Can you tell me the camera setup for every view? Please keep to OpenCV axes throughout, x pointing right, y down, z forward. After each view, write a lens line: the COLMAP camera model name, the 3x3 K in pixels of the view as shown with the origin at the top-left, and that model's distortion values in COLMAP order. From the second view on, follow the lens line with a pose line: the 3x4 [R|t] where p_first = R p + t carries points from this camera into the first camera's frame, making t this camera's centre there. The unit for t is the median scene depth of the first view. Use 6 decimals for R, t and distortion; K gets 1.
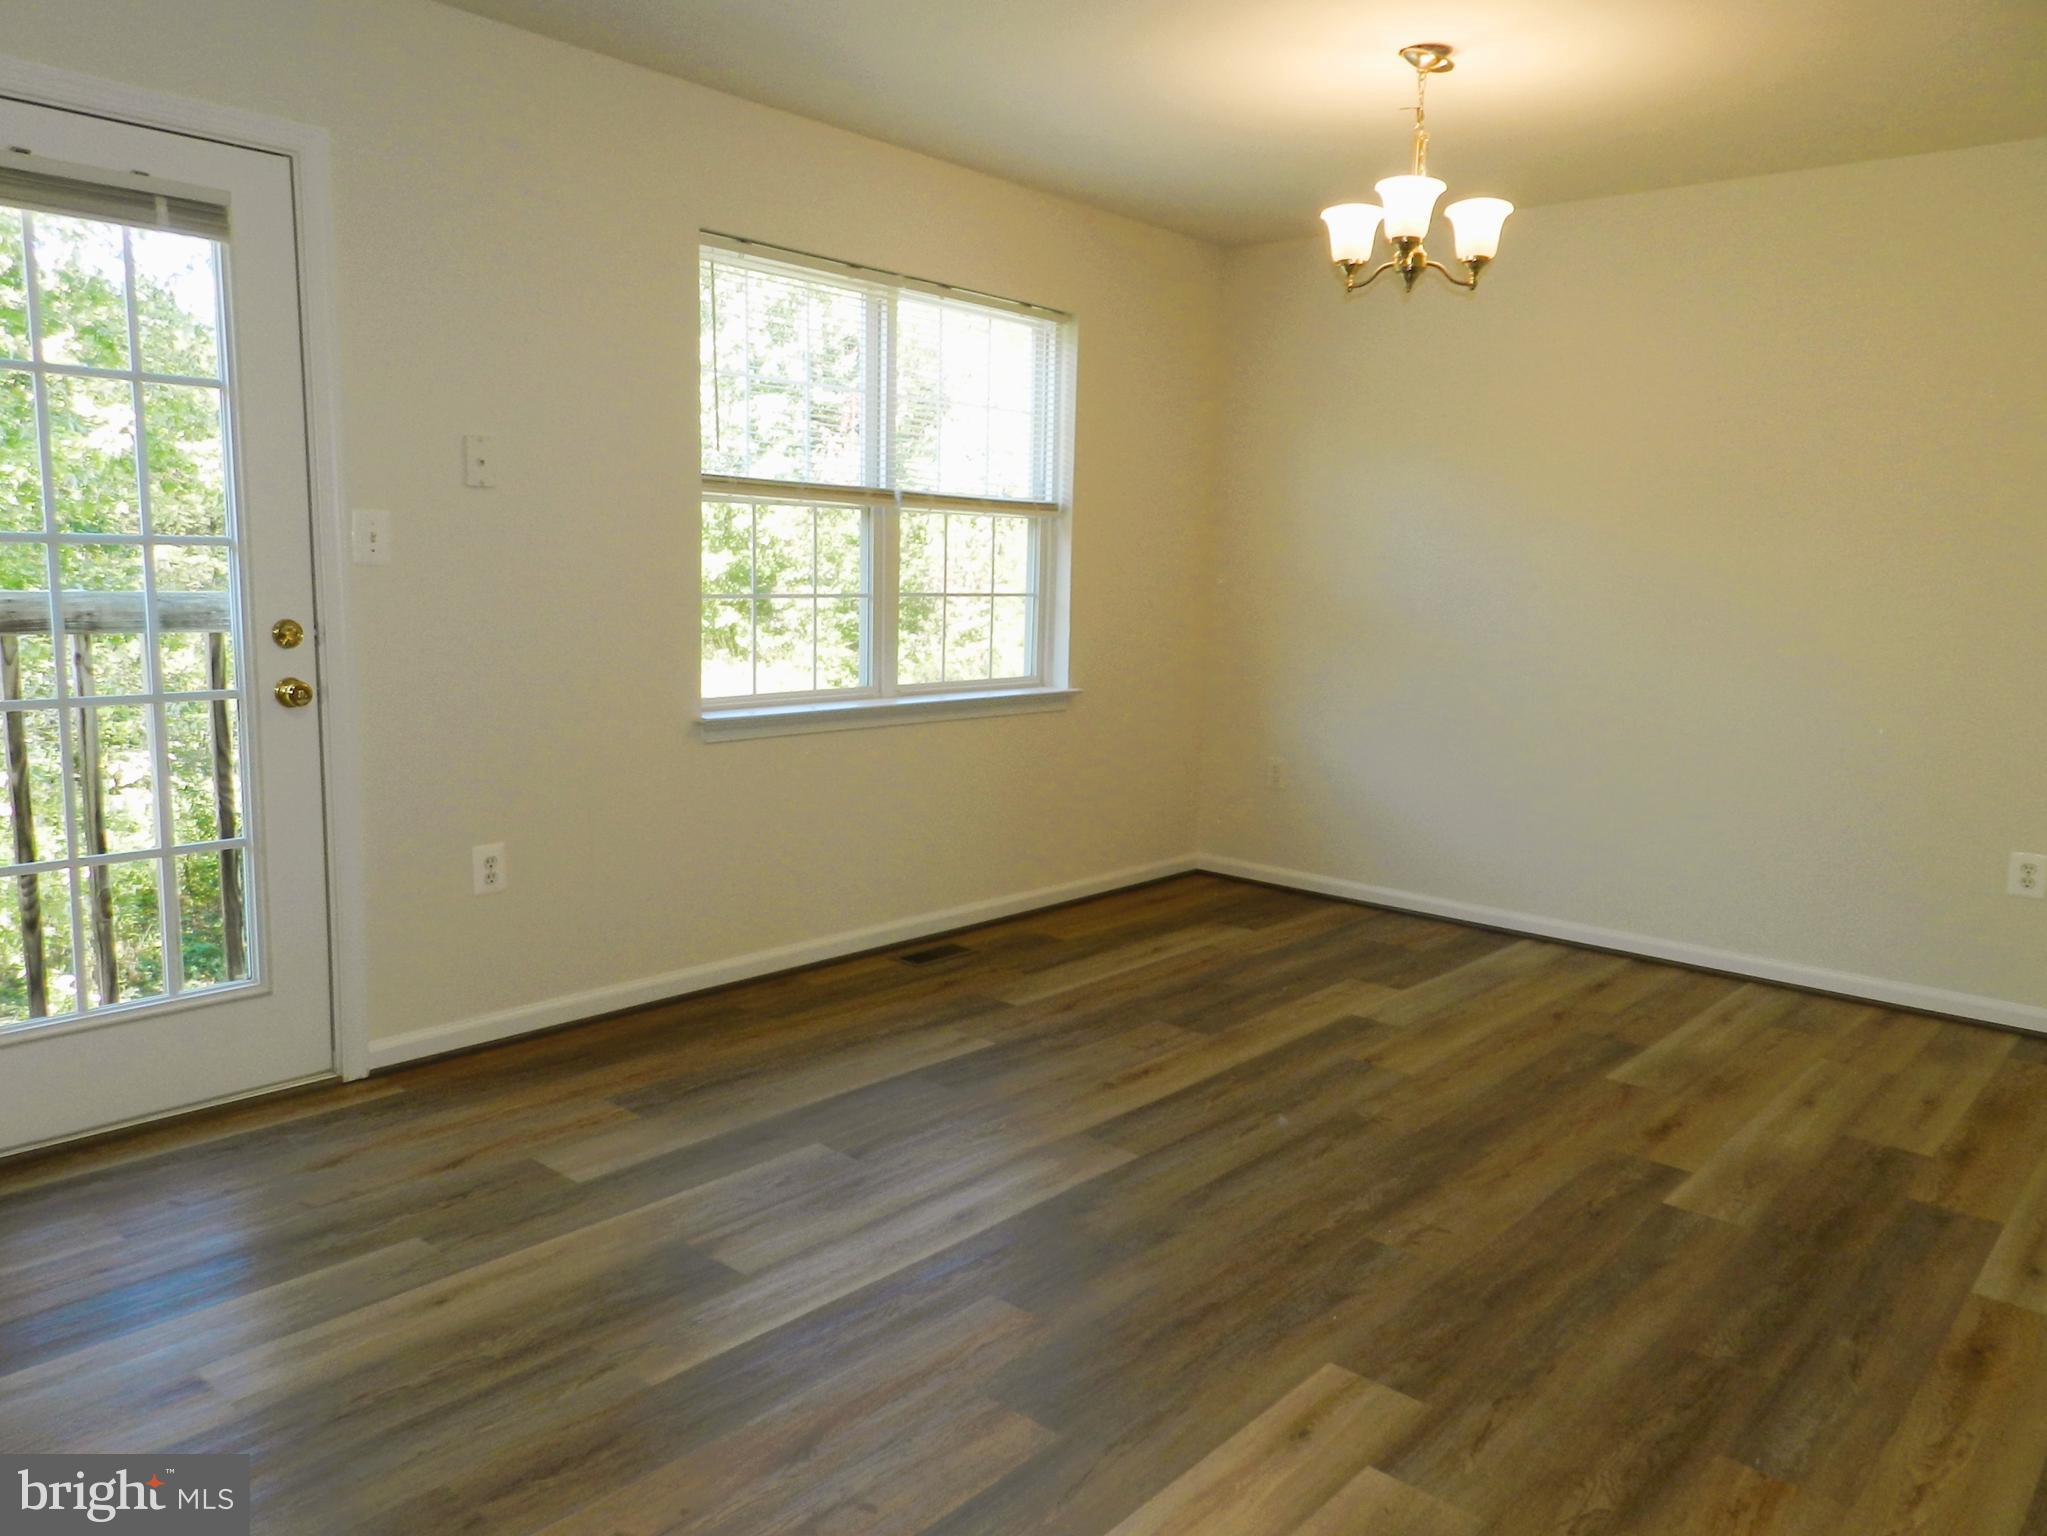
lens RADIAL K [[1398.6, 0, 1024.0], [0, 1398.6, 764.8], [0, 0, 1]] dist [0.006429, 0.007306]
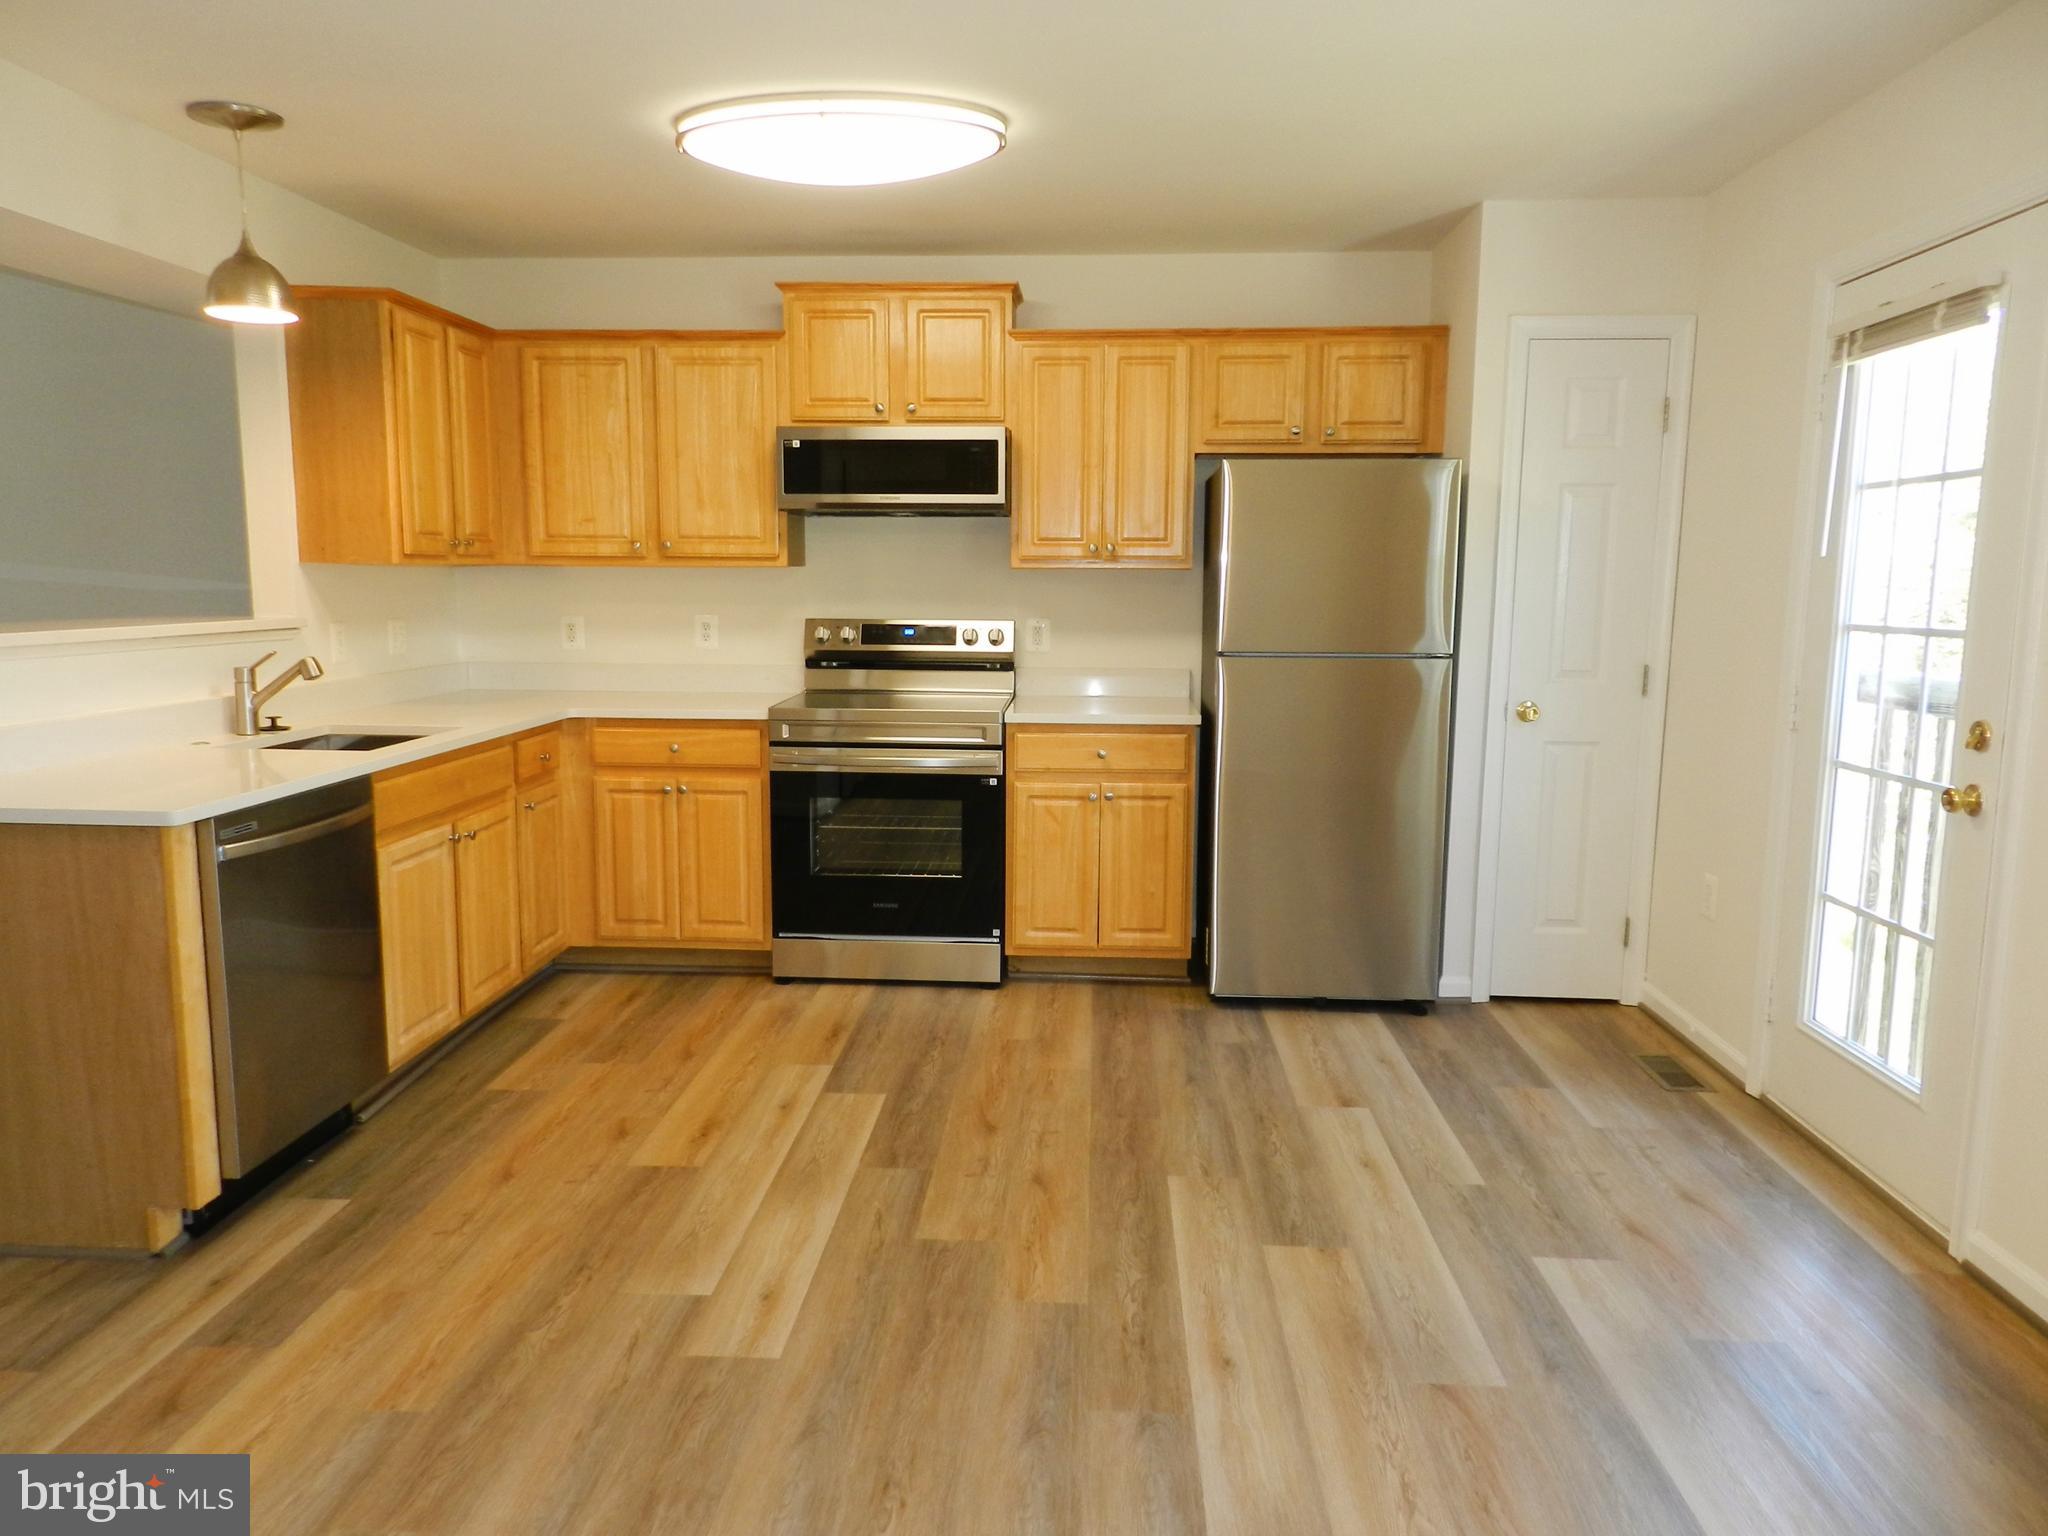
lens RADIAL K [[1399.3, 0, 1020.2], [0, 1399.3, 769.3], [0, 0, 1]] dist [0.006429, 0.007306]
pose [[-0.775010, 0.053487, -0.629682, 0.734535], [-0.126227, 0.963230, 0.237179, -0.291324], [0.619215, 0.263299, -0.739761, 1.807390]]
